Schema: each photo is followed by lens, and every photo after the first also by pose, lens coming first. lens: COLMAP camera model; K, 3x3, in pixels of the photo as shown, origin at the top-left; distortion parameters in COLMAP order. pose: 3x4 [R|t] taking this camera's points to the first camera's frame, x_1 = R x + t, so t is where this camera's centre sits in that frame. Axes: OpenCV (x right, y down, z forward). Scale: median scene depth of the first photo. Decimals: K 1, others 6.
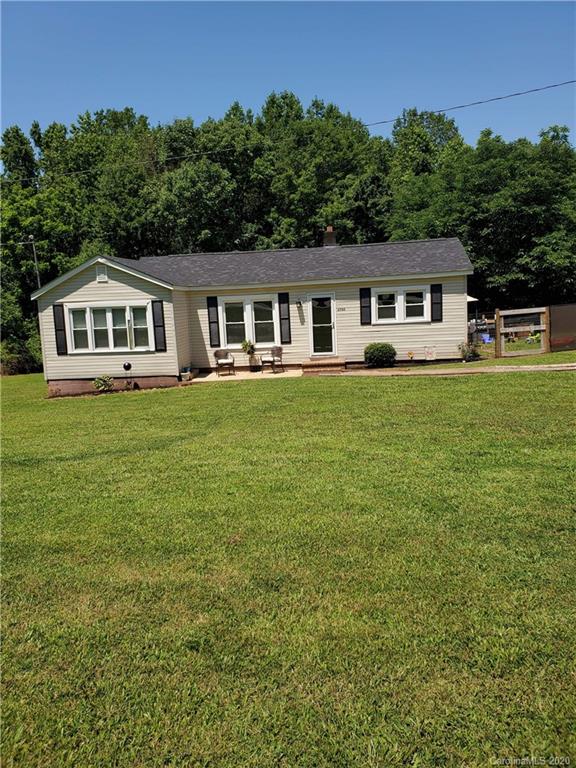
lens RADIAL K [[594.4, 0, 292.8], [0, 594.4, 378.0], [0, 0, 1]] dist [0.033884, -0.013434]
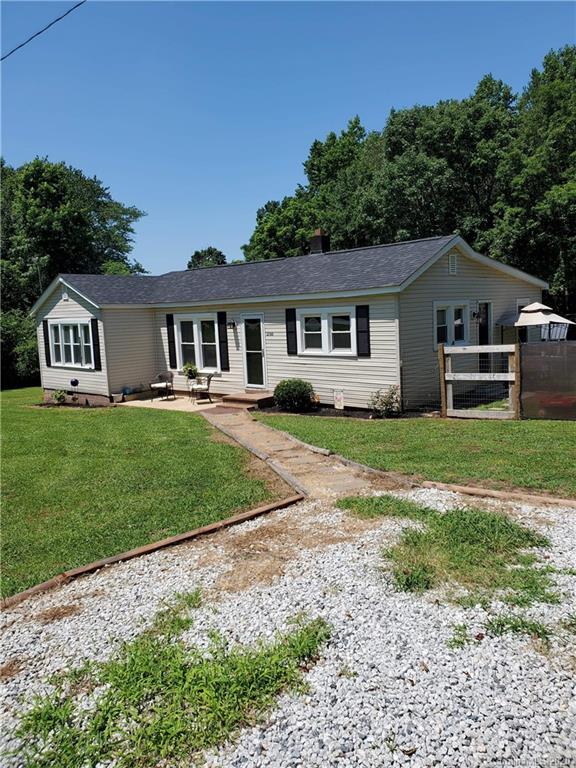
lens RADIAL K [[594.4, 0, 287.9], [0, 594.4, 384.1], [0, 0, 1]] dist [0.033884, -0.013434]
pose [[0.807346, 0.089044, -0.583321, 0.571805], [-0.079037, 0.995959, 0.042641, -0.082506], [0.584761, 0.011678, 0.811122, 0.349732]]
